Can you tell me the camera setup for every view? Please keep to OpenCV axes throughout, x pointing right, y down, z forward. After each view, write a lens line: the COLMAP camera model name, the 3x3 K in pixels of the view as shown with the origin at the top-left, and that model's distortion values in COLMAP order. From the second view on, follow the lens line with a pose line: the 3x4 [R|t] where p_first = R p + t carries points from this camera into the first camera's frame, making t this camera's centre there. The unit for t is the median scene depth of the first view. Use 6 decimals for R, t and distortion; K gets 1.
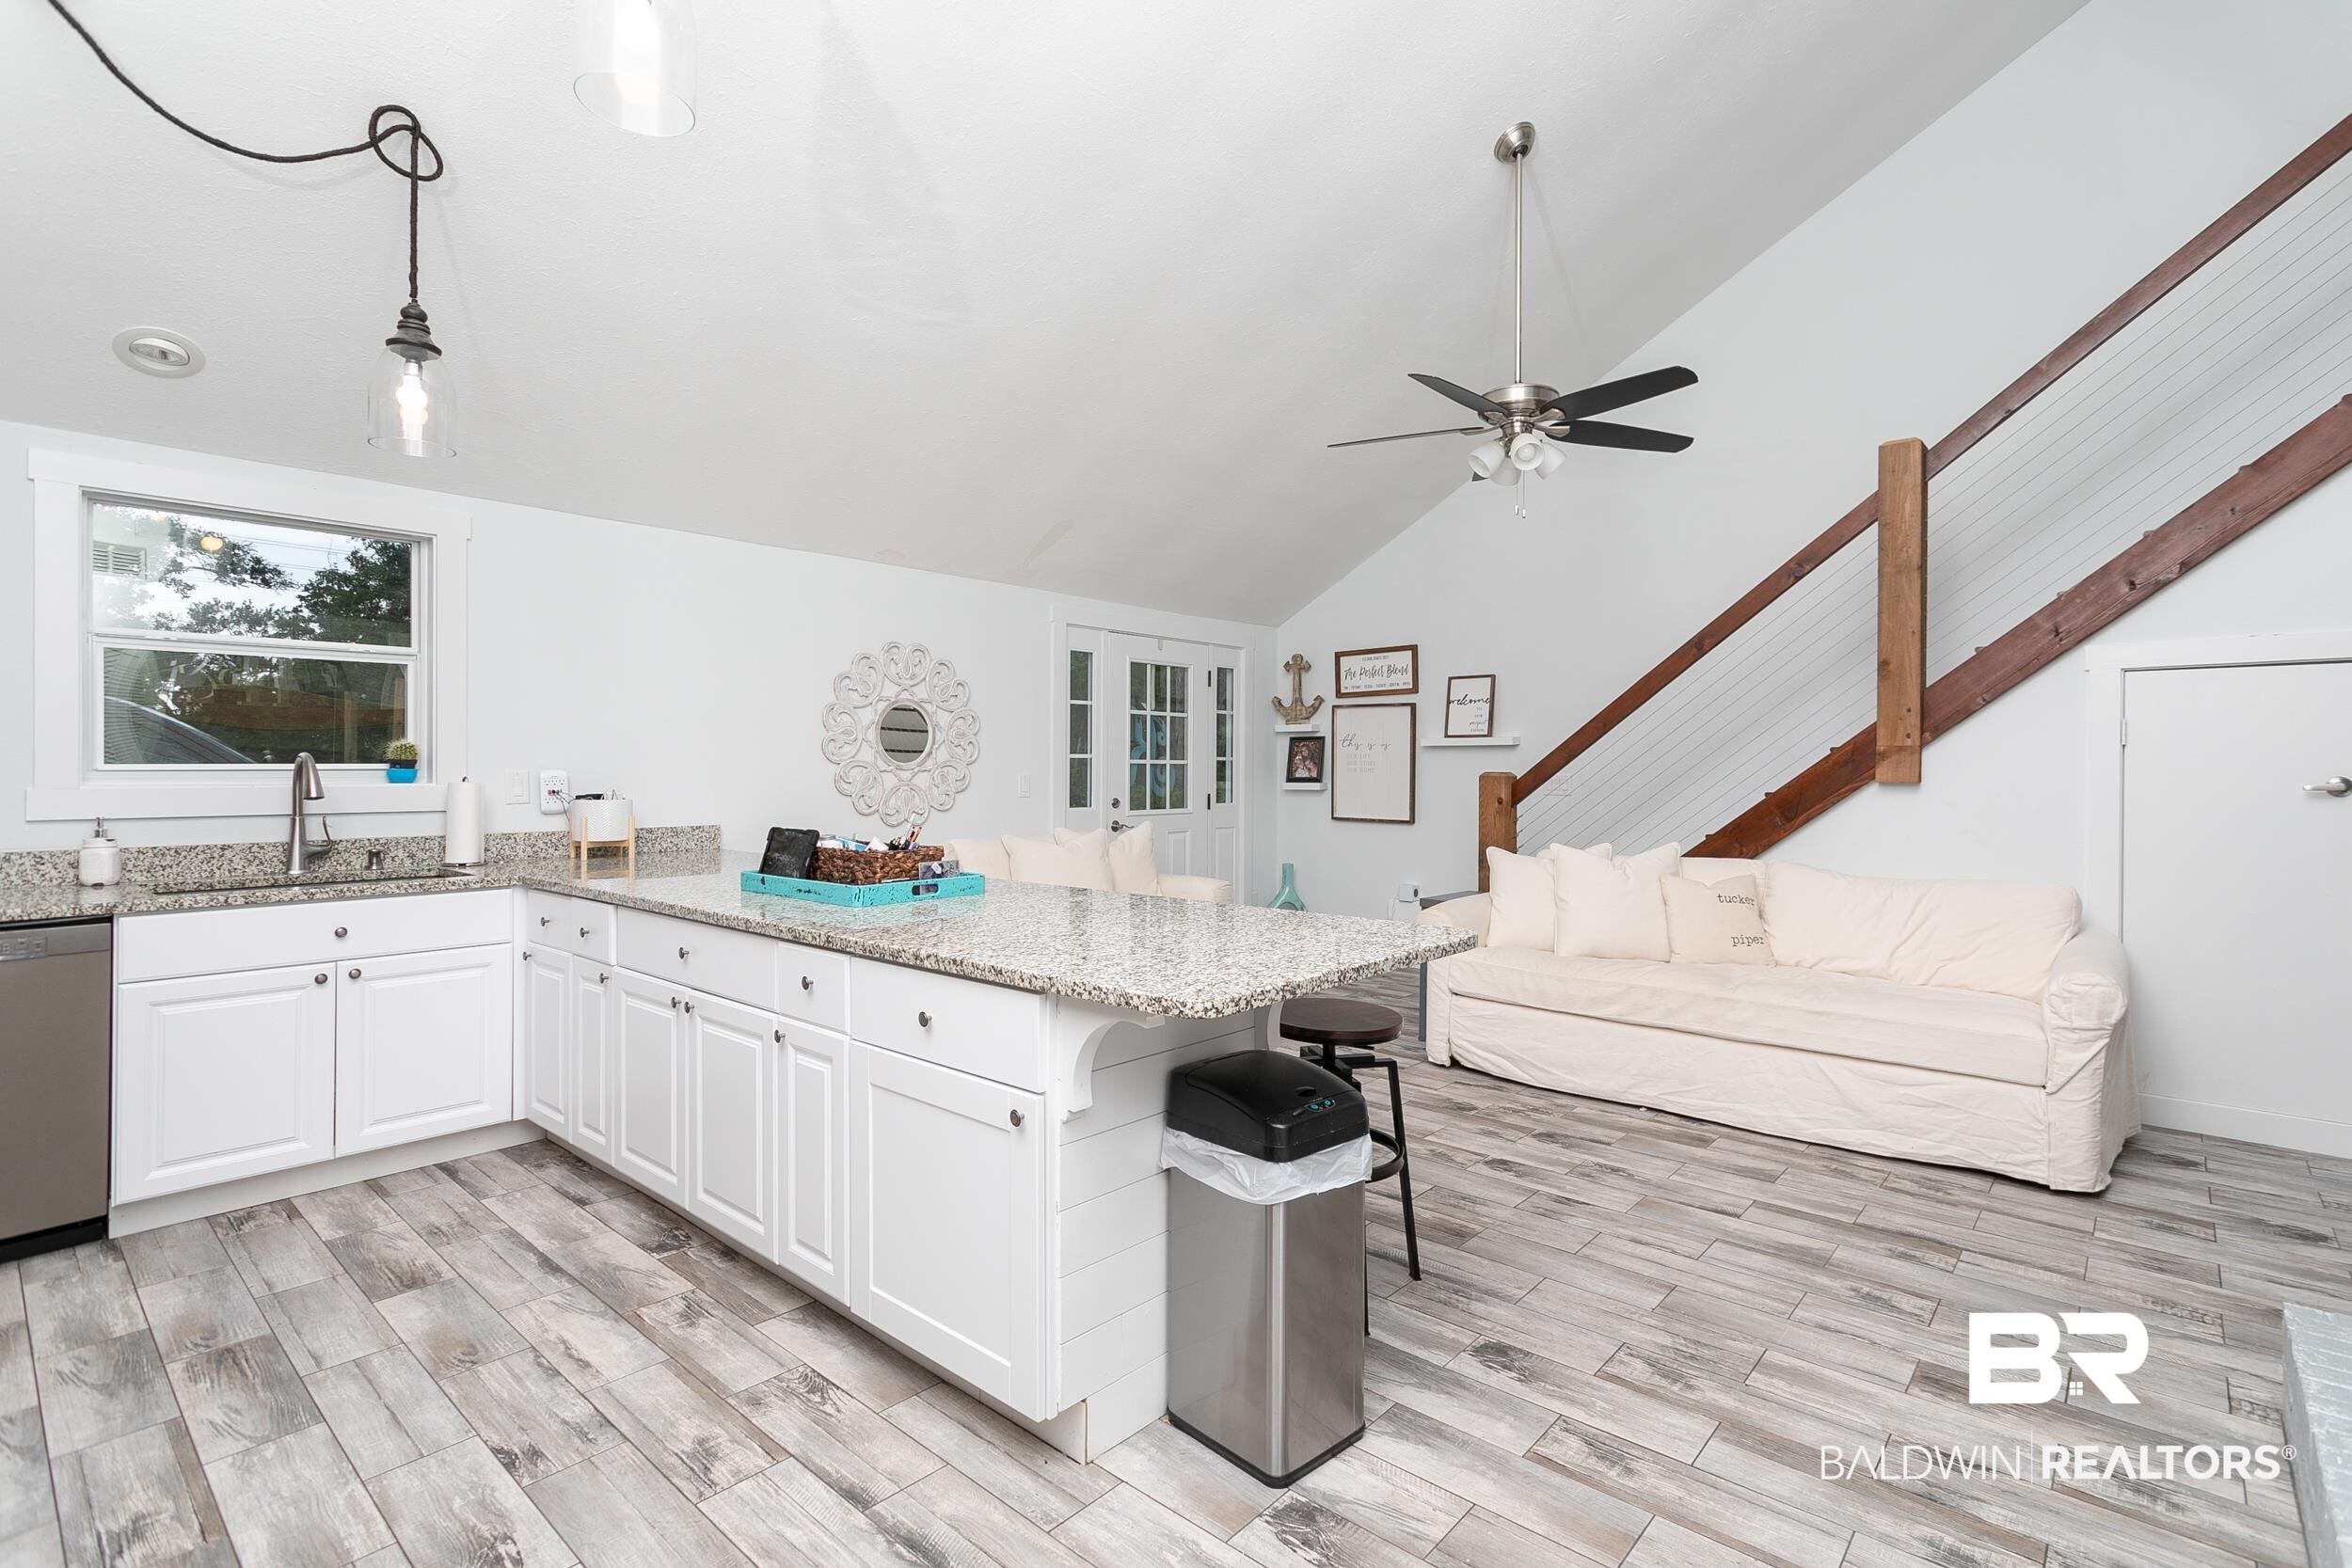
lens RADIAL K [[1079.4, 0, 1234.5], [0, 1079.4, 776.9], [0, 0, 1]] dist [0.000625, 0.000150]
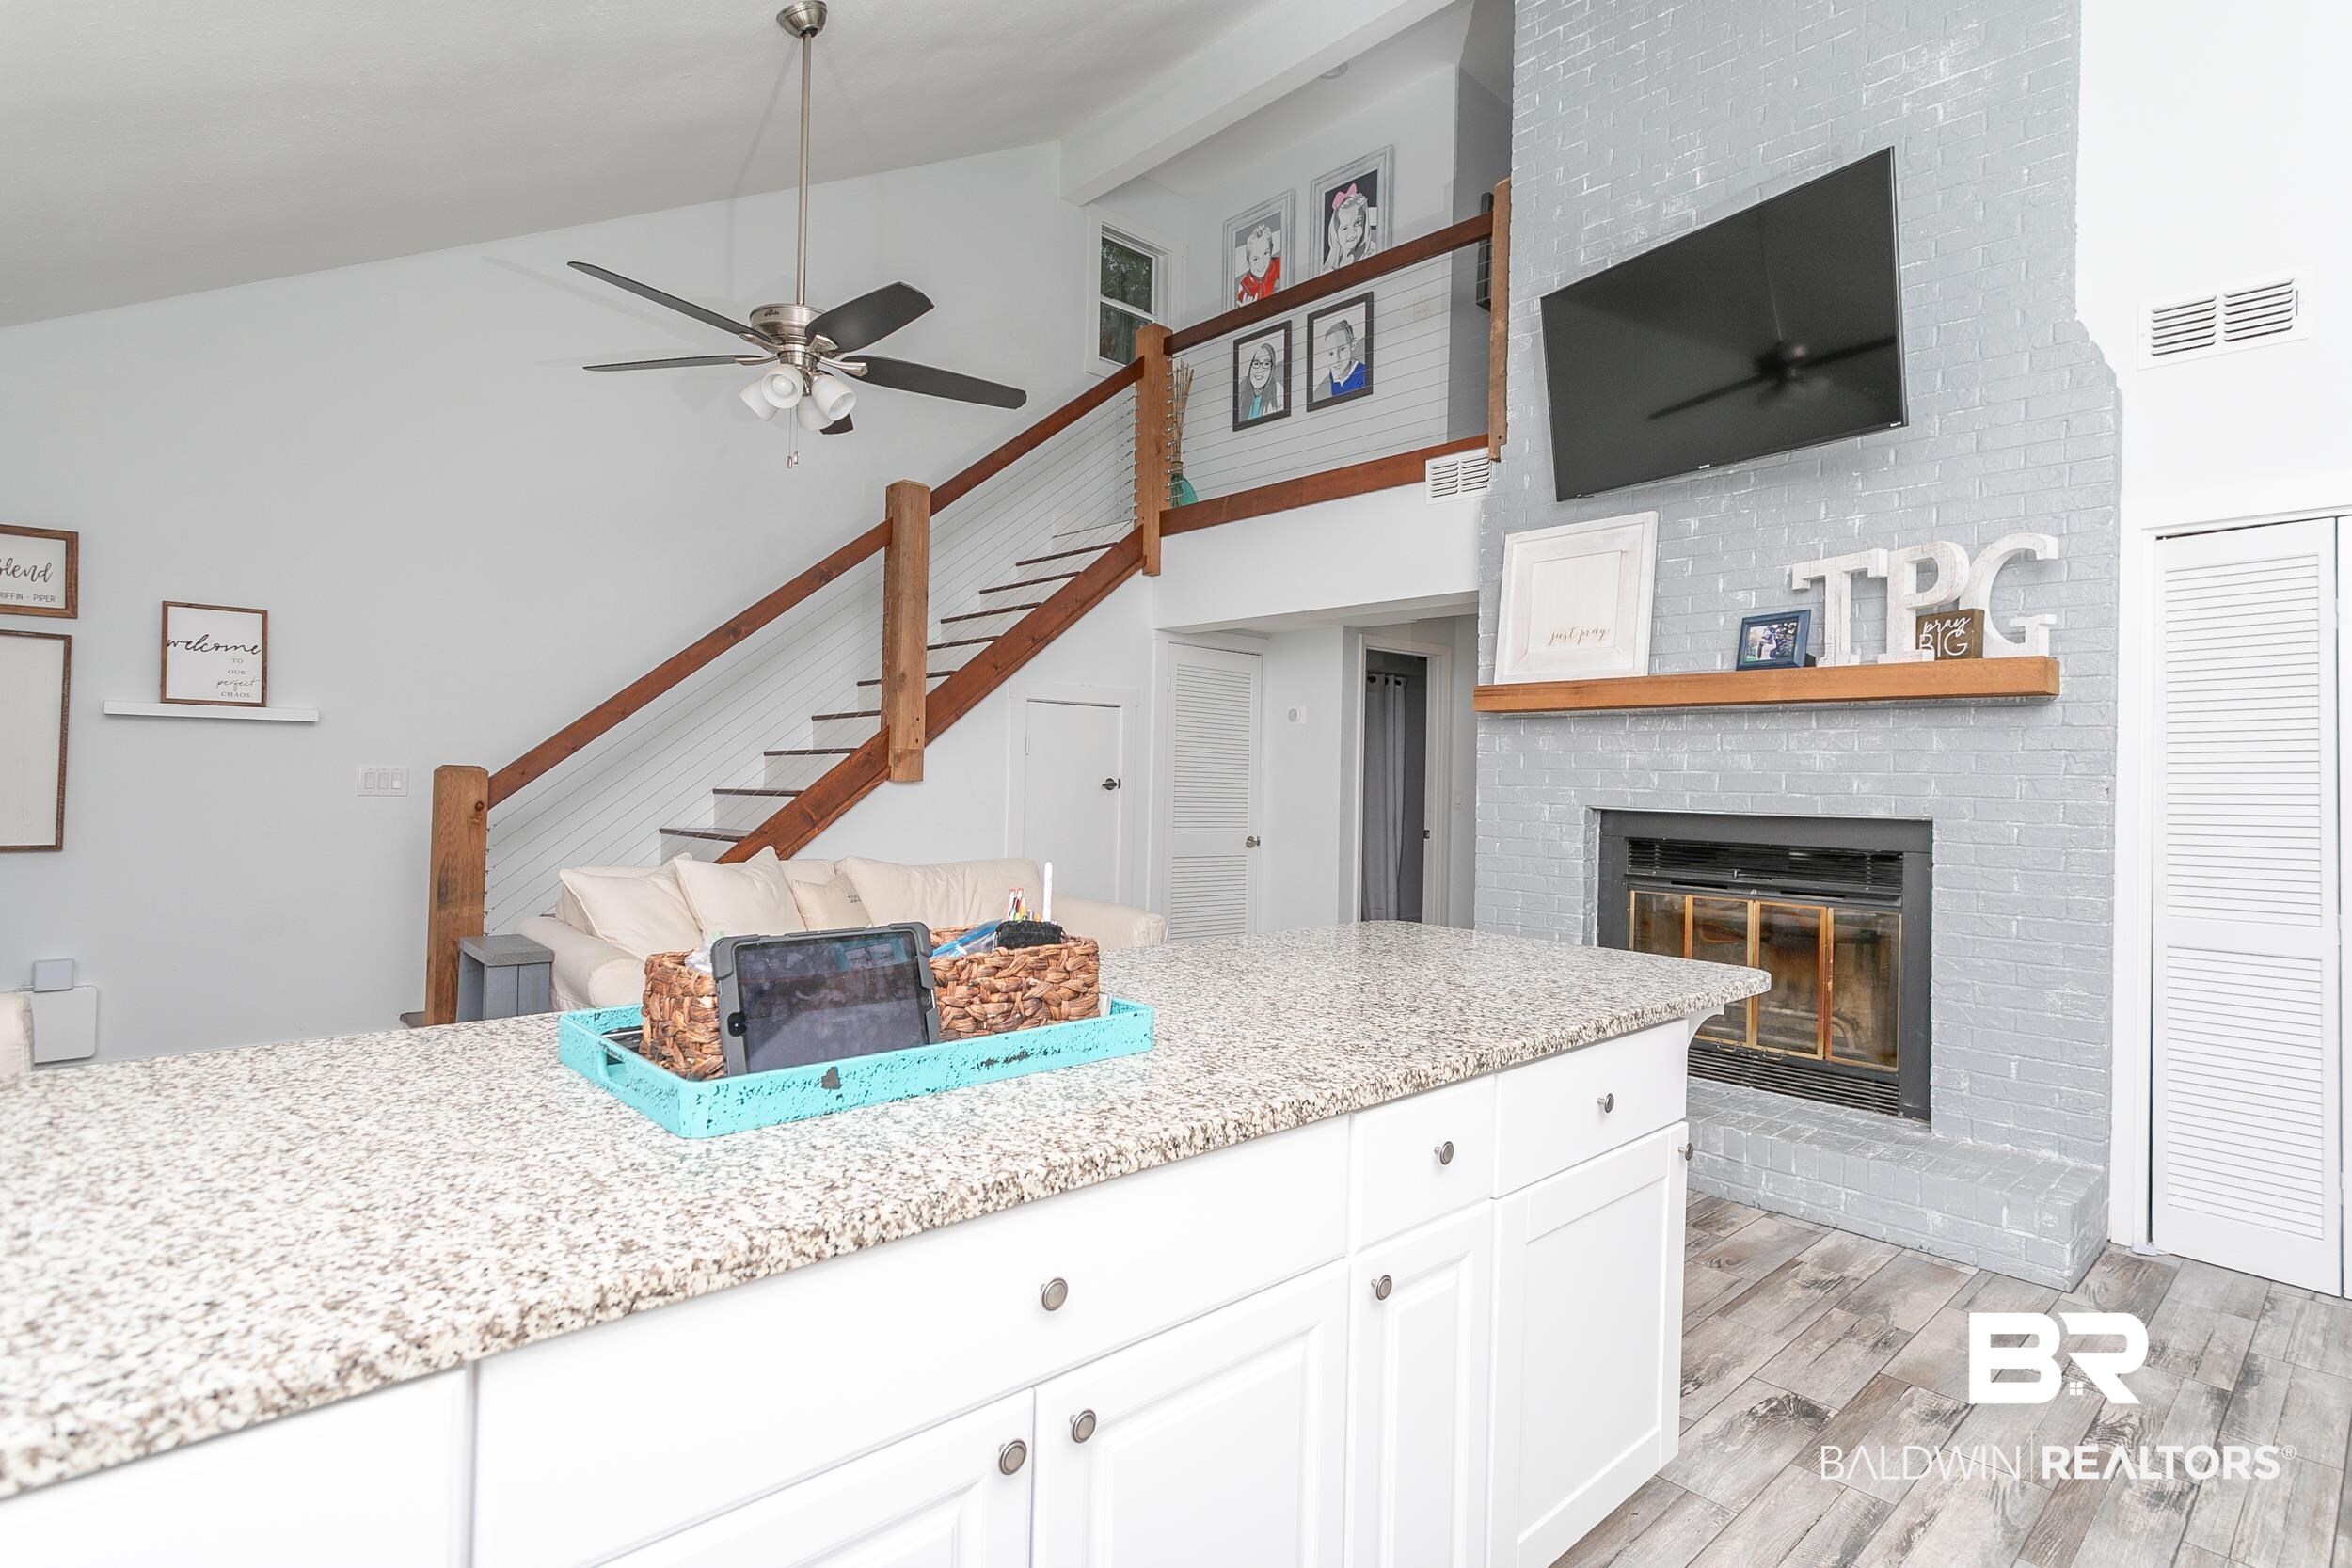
lens RADIAL K [[1127.7, 0, 1176.9], [0, 1127.7, 772.2], [0, 0, 1]] dist [-0.001922, -0.000386]
pose [[0.140123, 0.004154, 0.990125, -0.446832], [-0.013737, 0.999903, -0.002251, -0.004936], [-0.990039, -0.013286, 0.140167, 0.464061]]
